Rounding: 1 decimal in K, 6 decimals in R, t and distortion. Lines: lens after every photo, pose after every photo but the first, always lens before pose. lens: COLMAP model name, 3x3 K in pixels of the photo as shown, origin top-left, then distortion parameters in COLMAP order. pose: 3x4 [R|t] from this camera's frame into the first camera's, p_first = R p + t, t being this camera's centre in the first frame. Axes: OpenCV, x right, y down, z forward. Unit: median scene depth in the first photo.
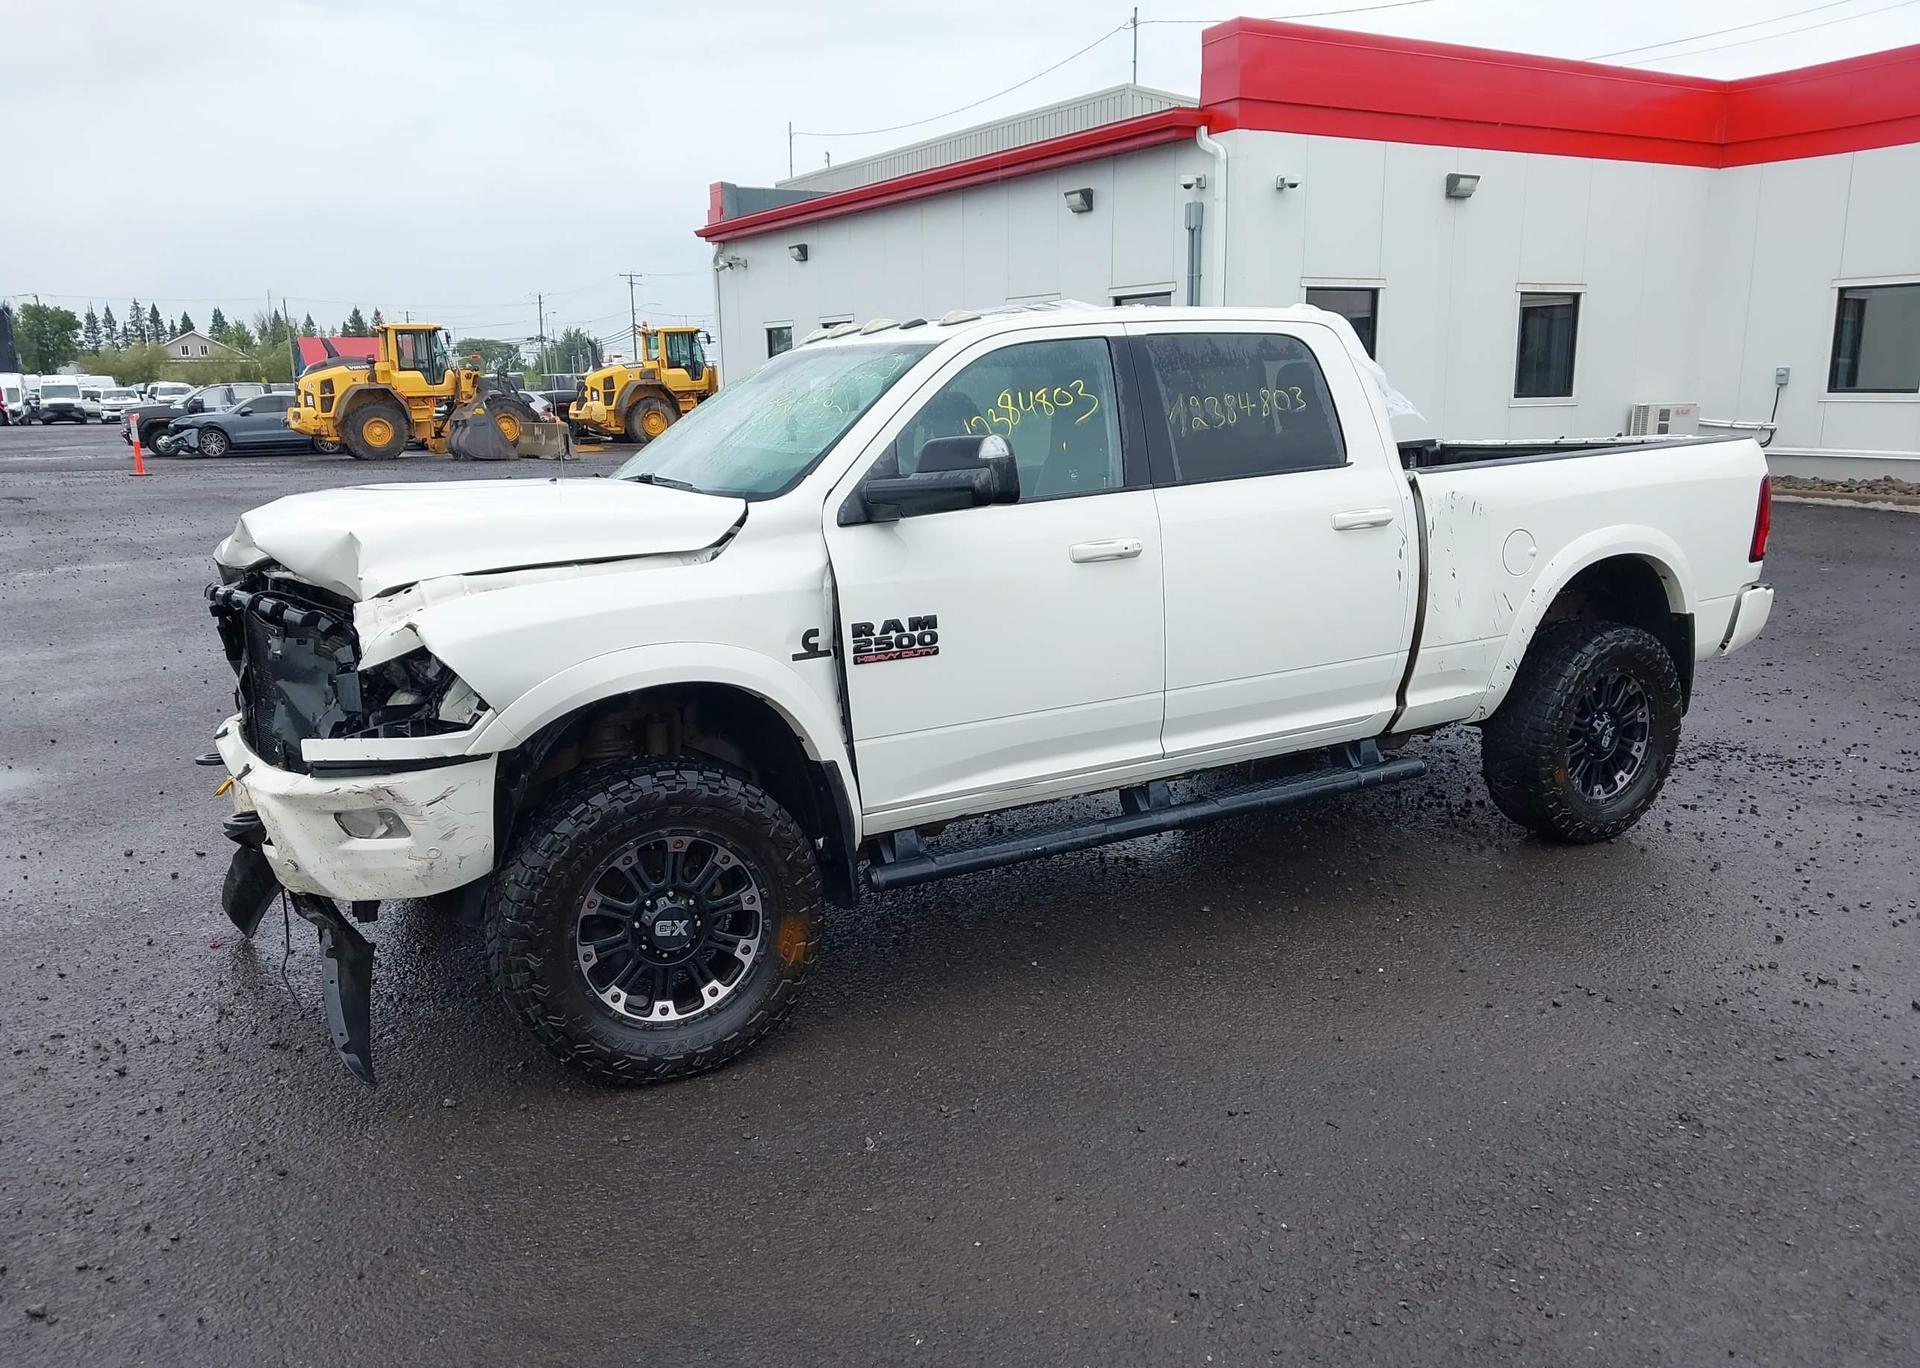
lens RADIAL K [[1518.3, 0, 958.8], [0, 1518.3, 738.9], [0, 0, 1]] dist [0.025056, -0.010898]
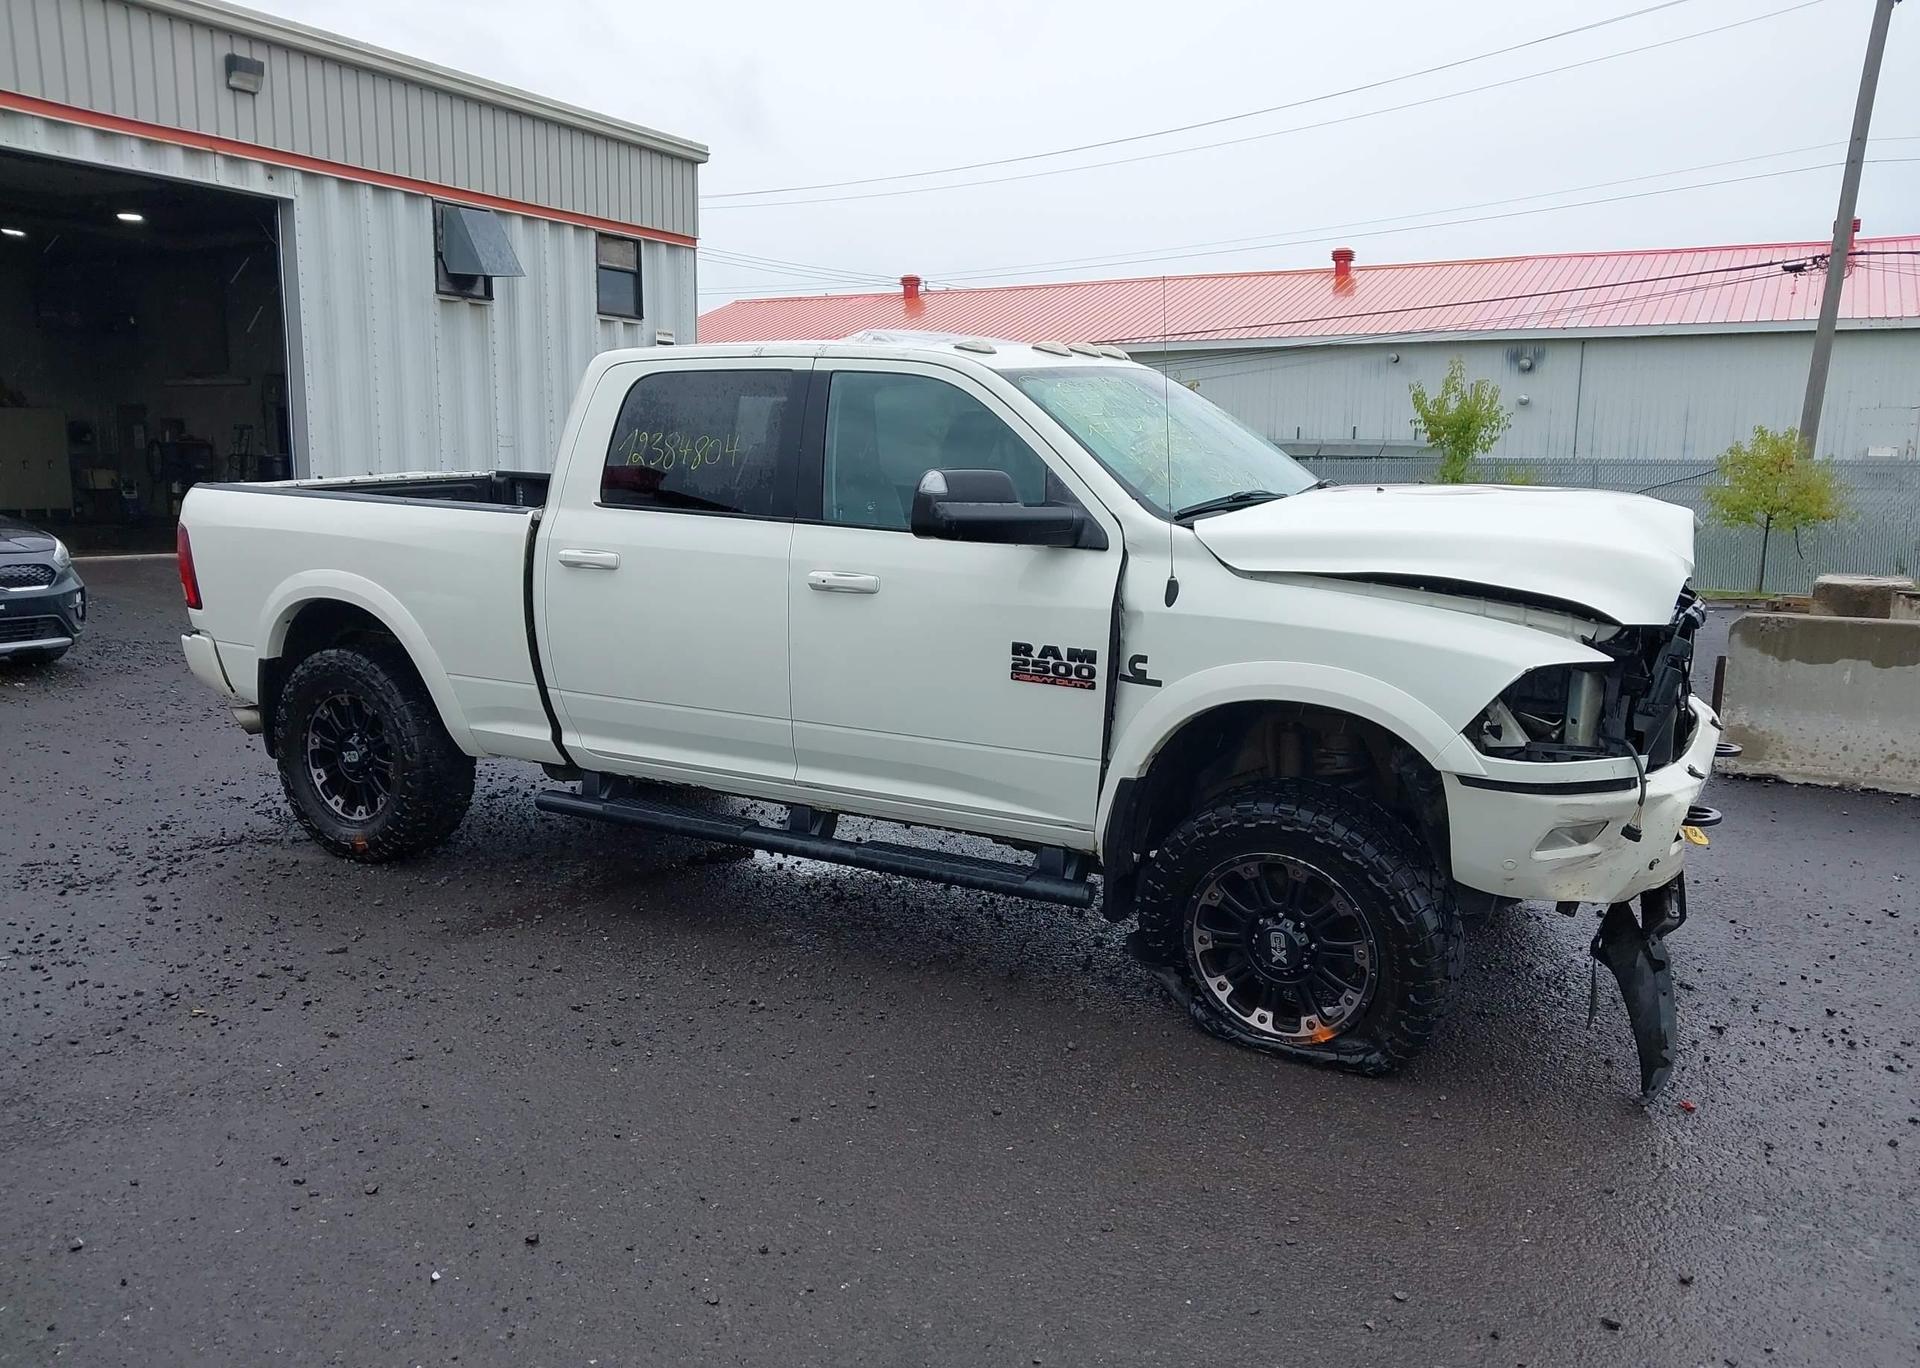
lens RADIAL K [[1518.3, 0, 958.8], [0, 1518.3, 738.9], [0, 0, 1]] dist [0.025056, -0.010898]
pose [[-0.471515, -0.142628, 0.870247, -0.868046], [0.202447, 0.942971, 0.264236, -0.279920], [-0.858306, 0.300770, -0.415751, 1.425151]]
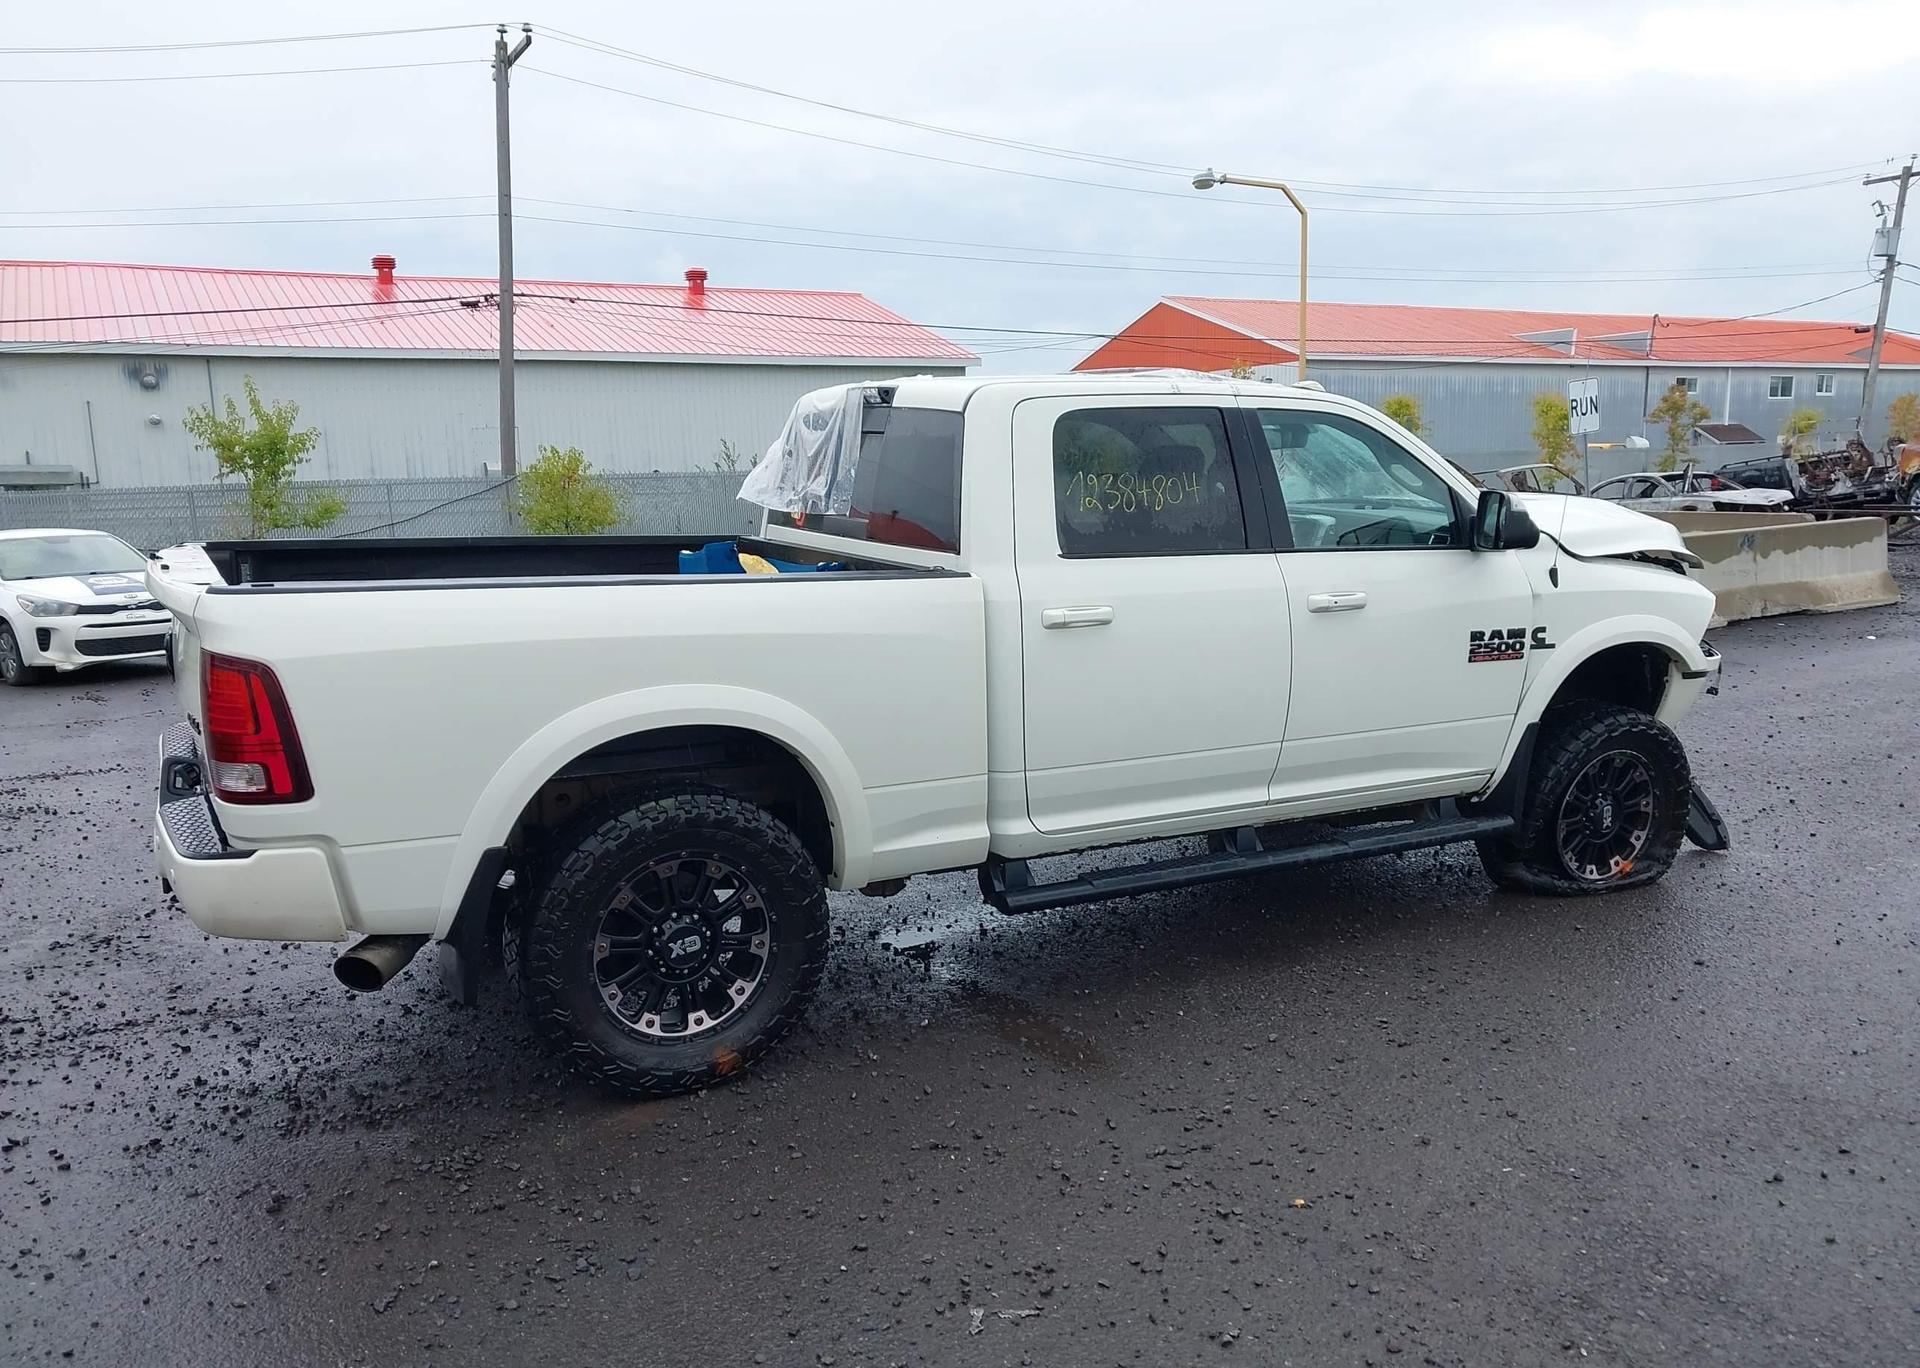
lens RADIAL K [[1519.9, 0, 954.7], [0, 1519.9, 721.9], [0, 0, 1]] dist [-0.002629, -0.002798]
pose [[-0.997082, 0.034010, 0.068340, 0.074747], [0.058005, 0.919553, 0.388662, -0.455471], [-0.049624, 0.391492, -0.918843, 1.985498]]
